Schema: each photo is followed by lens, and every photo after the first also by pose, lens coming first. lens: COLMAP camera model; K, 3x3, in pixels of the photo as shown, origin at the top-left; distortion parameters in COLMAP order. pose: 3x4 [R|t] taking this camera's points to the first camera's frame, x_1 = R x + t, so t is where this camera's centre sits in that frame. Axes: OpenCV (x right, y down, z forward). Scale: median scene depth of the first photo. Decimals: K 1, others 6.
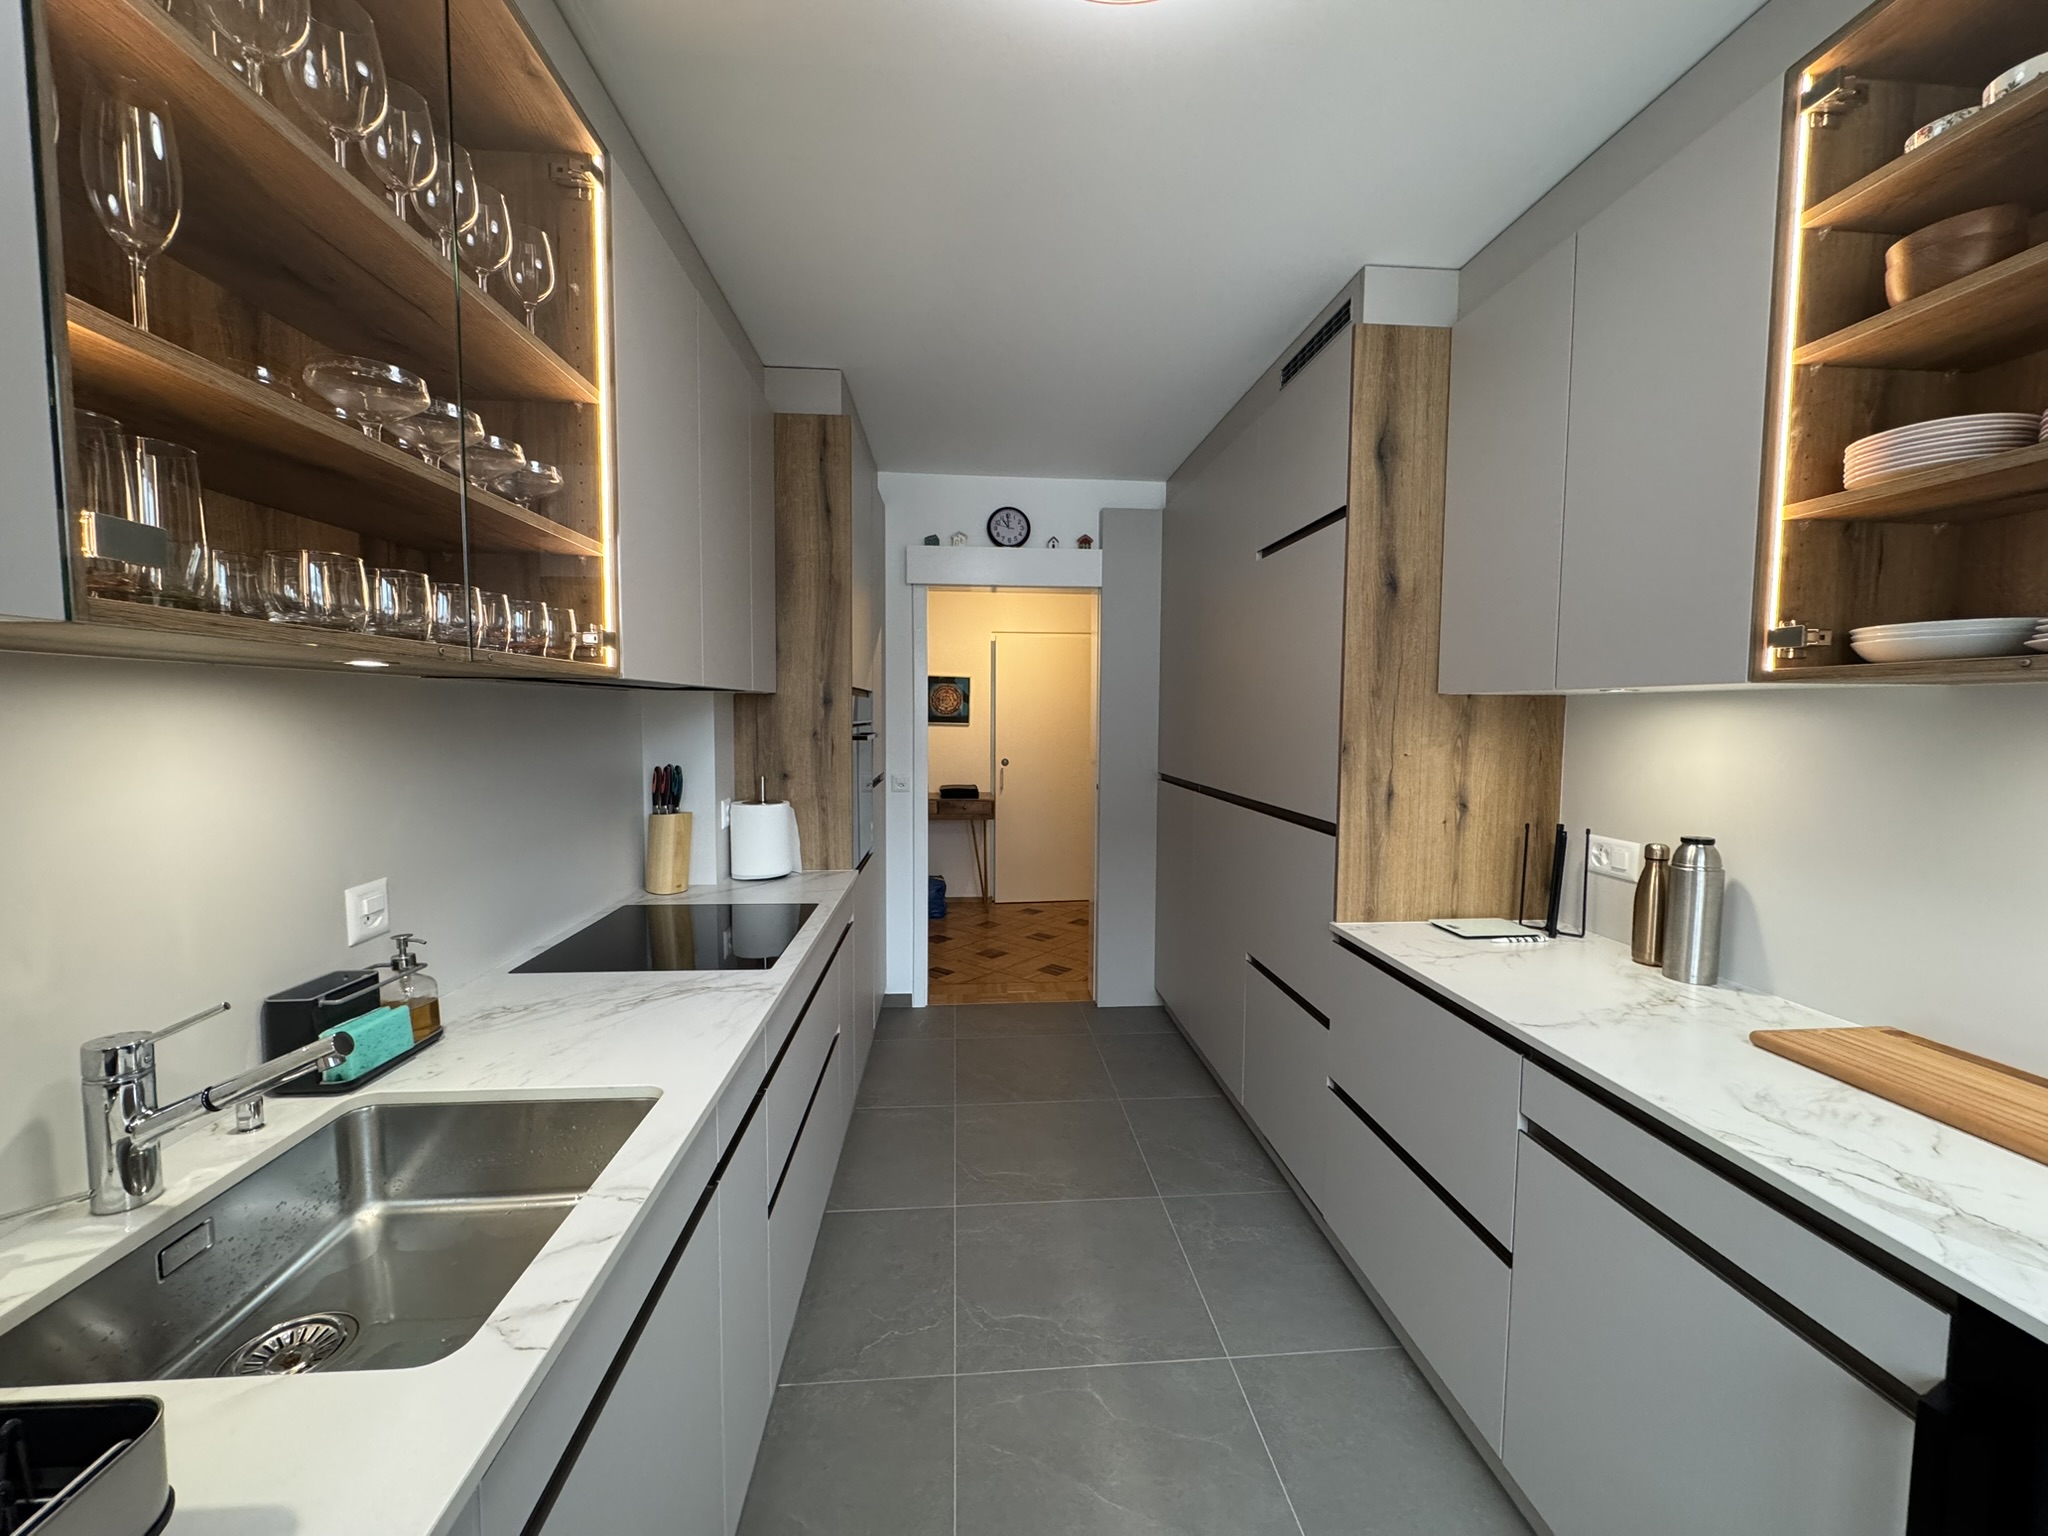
lens RADIAL K [[814.0, 0, 1014.6], [0, 814.0, 769.2], [0, 0, 1]] dist [-0.005160, 0.001363]
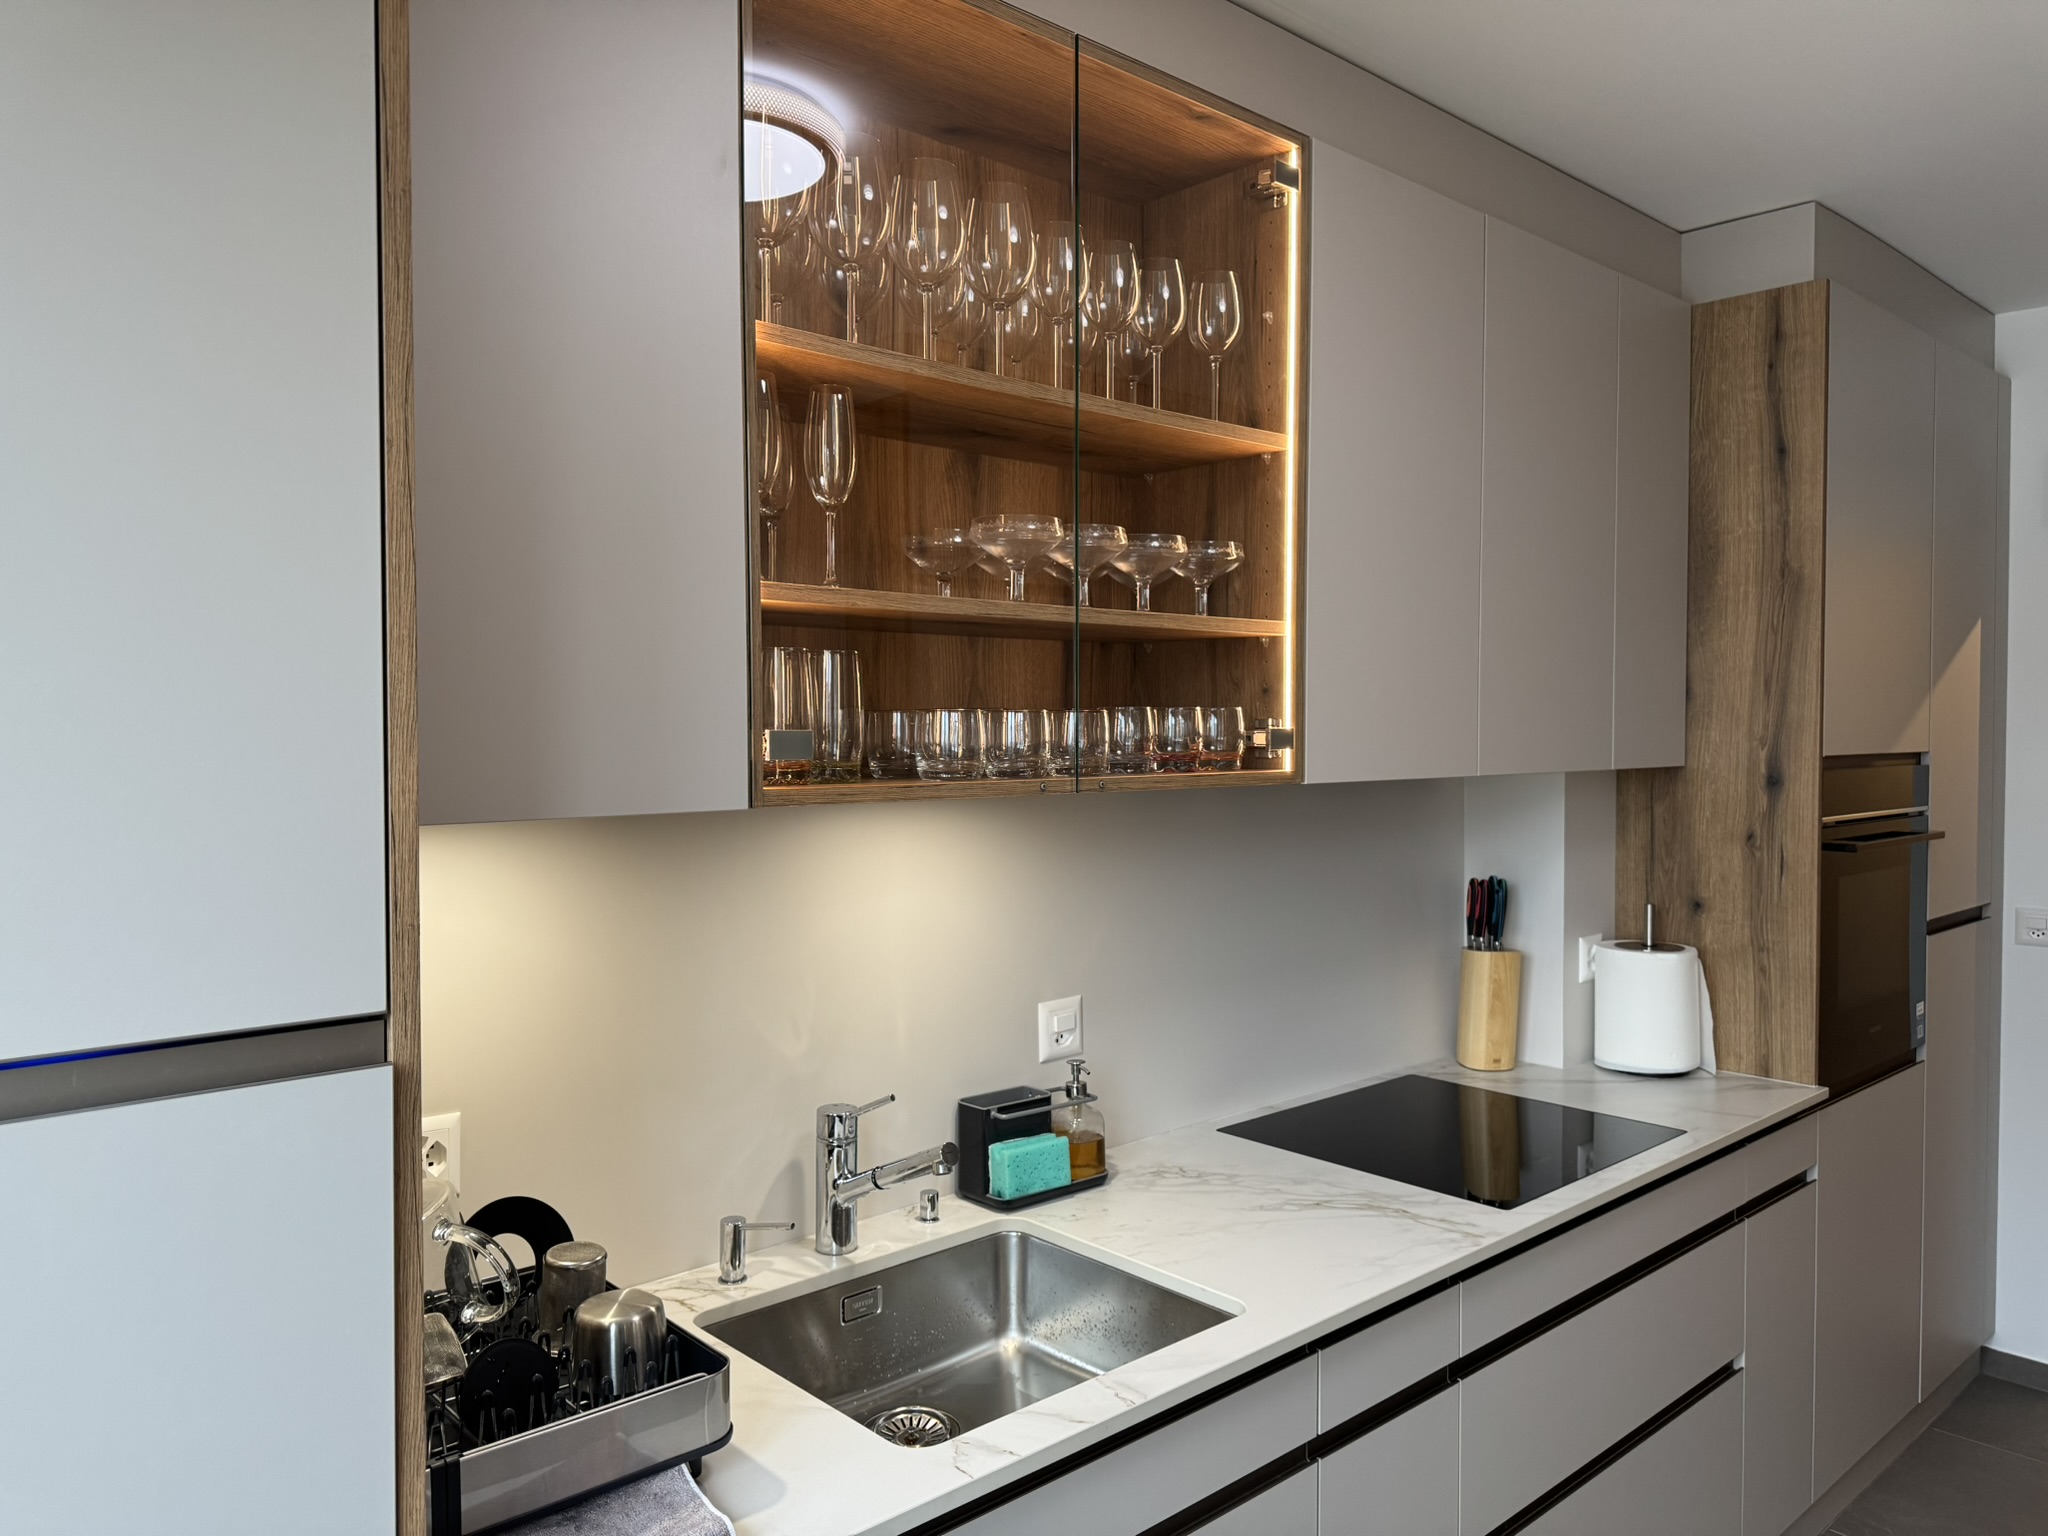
lens RADIAL K [[1445.4, 0, 1005.8], [0, 1445.4, 757.1], [0, 0, 1]] dist [0.048452, -0.054112]
pose [[0.611339, 0.011241, -0.791289, 0.435559], [-0.049281, 0.998499, -0.023889, -0.086646], [0.789833, 0.053600, 0.610975, -0.087066]]
